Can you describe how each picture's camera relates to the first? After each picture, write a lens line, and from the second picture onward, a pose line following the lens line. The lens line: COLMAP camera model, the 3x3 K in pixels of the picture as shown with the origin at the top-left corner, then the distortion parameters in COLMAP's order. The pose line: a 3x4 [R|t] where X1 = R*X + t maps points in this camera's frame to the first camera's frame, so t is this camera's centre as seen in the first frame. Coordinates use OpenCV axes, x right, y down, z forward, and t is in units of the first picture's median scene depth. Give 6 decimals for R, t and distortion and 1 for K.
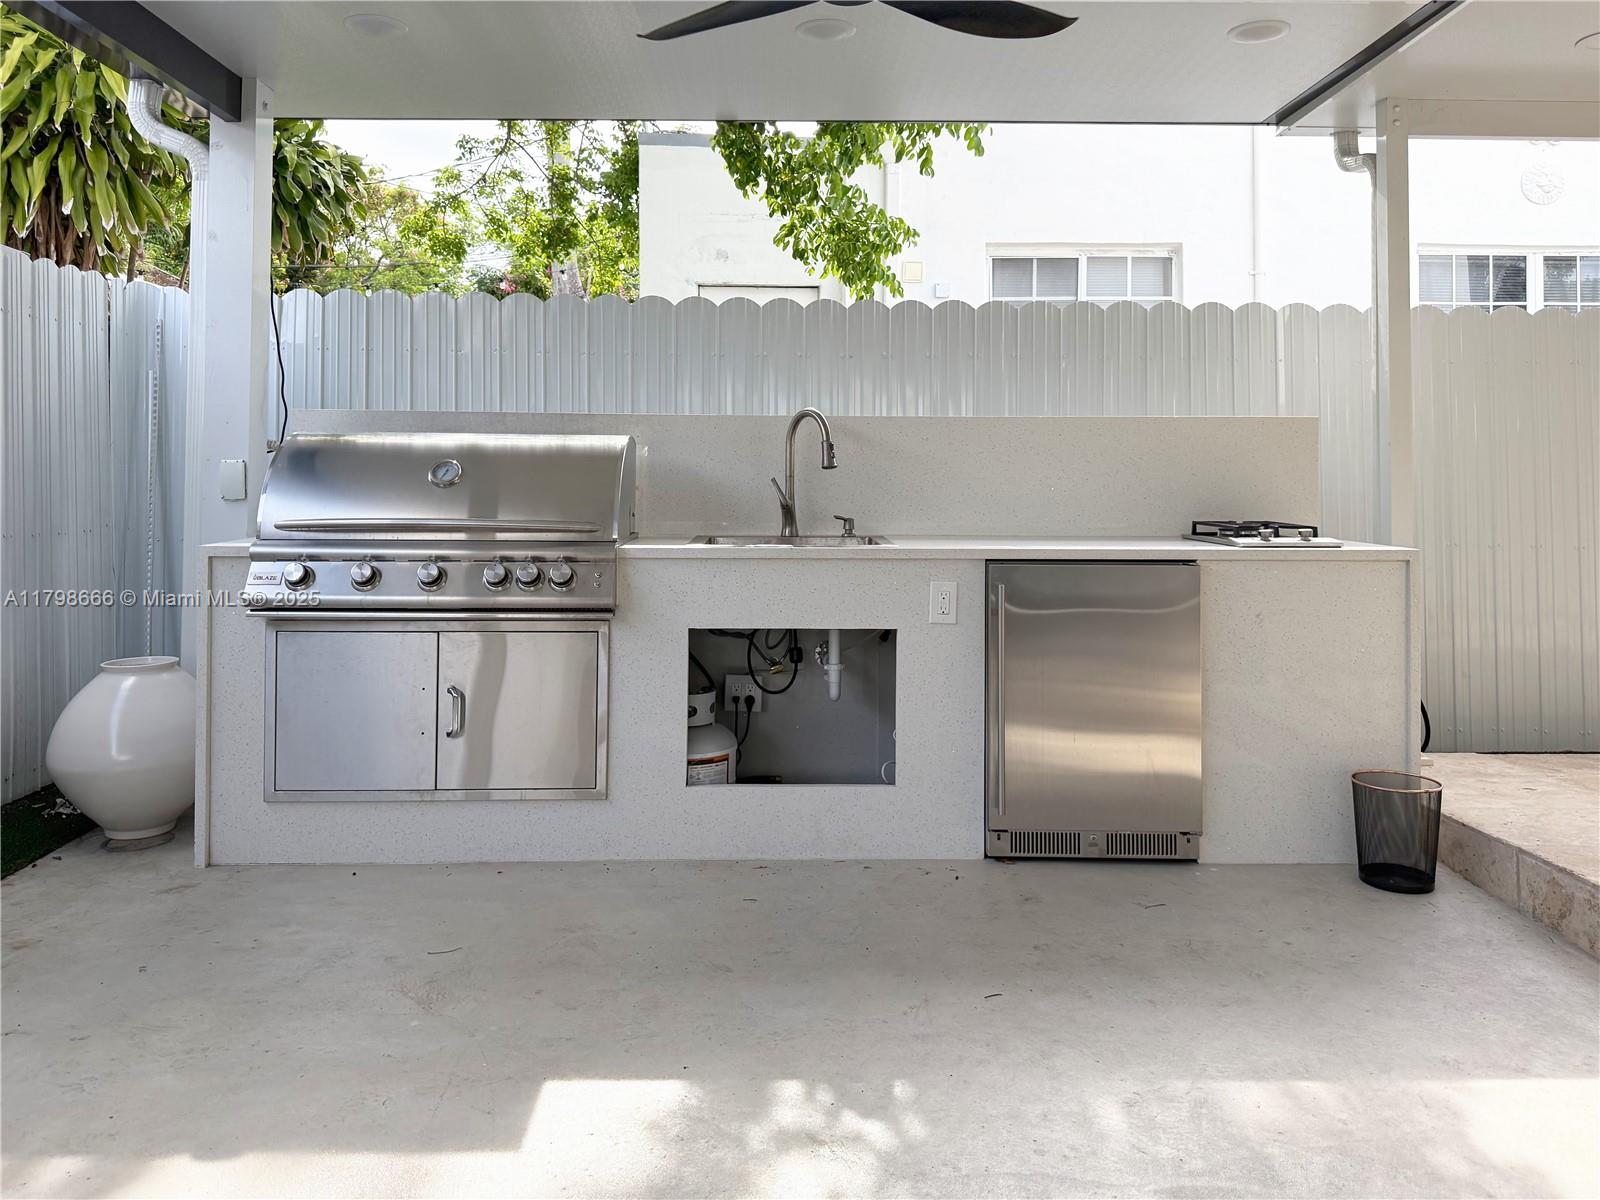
lens RADIAL K [[1176.1, 0, 804.2], [0, 1176.1, 490.6], [0, 0, 1]] dist [0.045004, -0.055197]
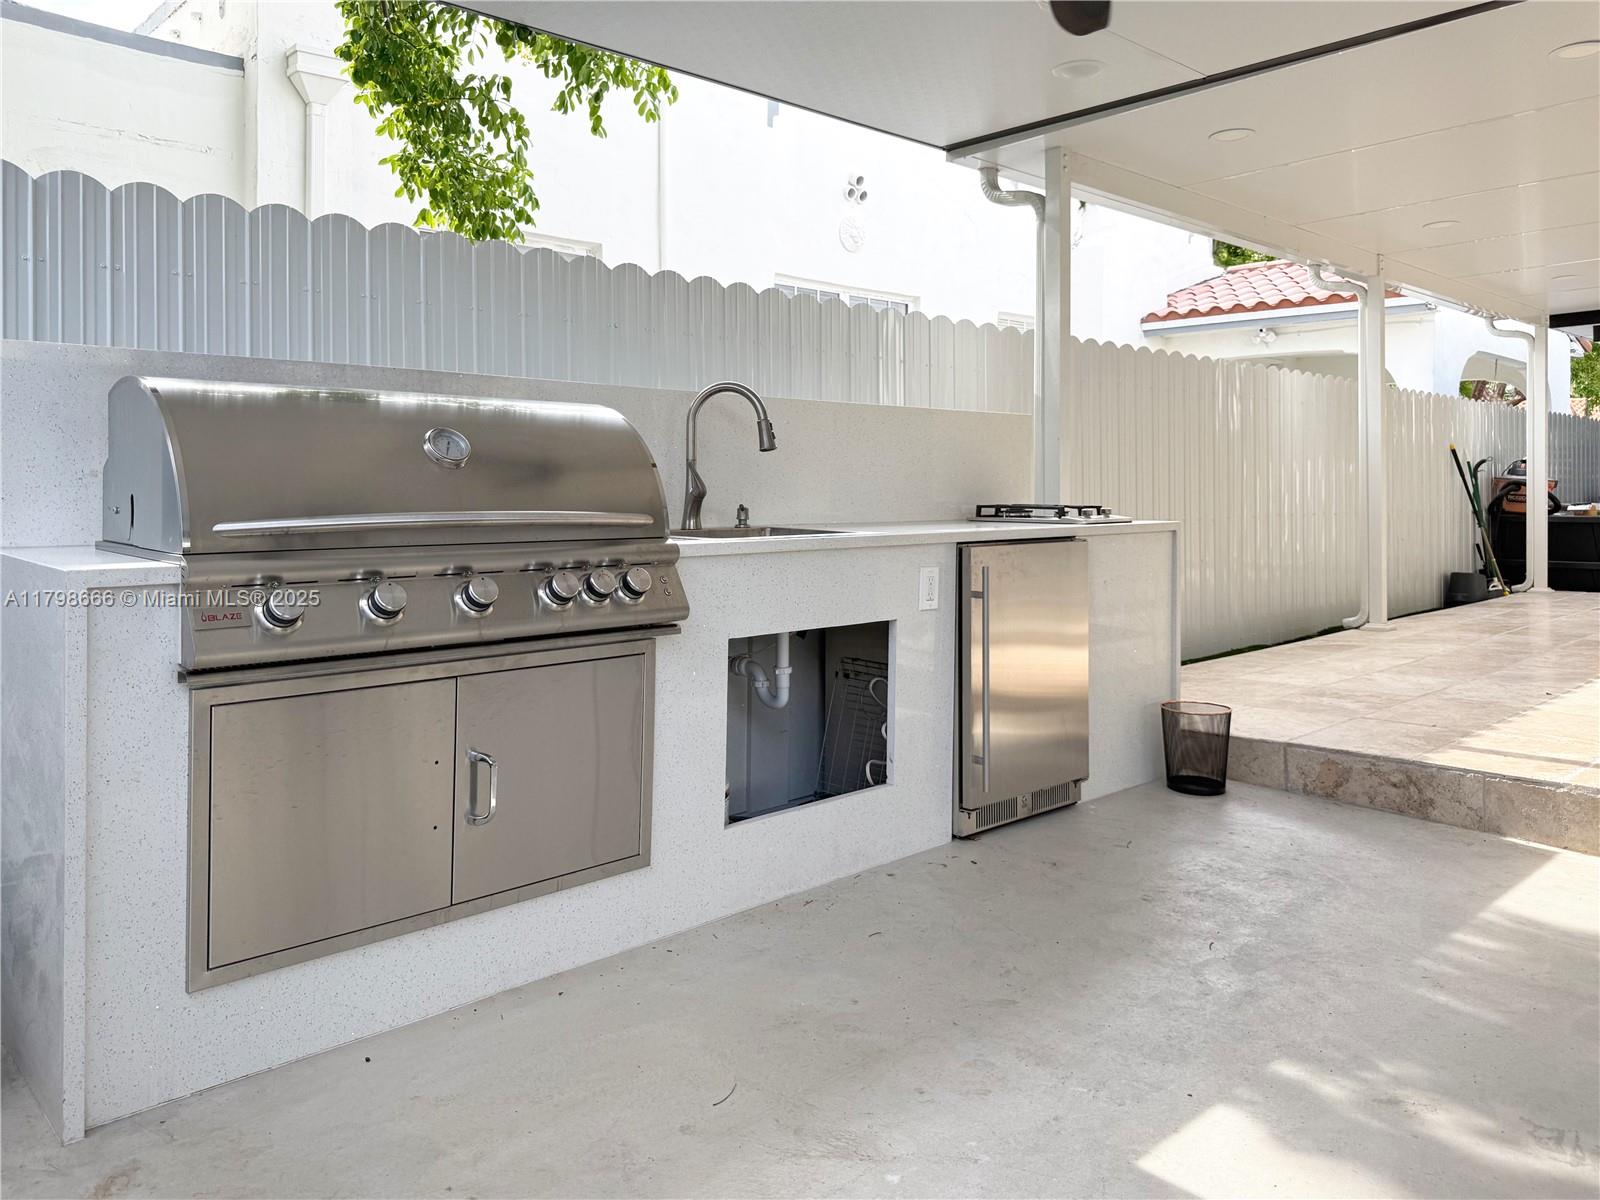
lens RADIAL K [[1176.1, 0, 792.9], [0, 1176.1, 501.3], [0, 0, 1]] dist [0.045004, -0.055197]
pose [[0.741101, -0.013979, 0.671248, -0.621735], [0.010356, 0.999902, 0.009390, 0.012585], [-0.671314, -0.000008, 0.741173, 0.352055]]
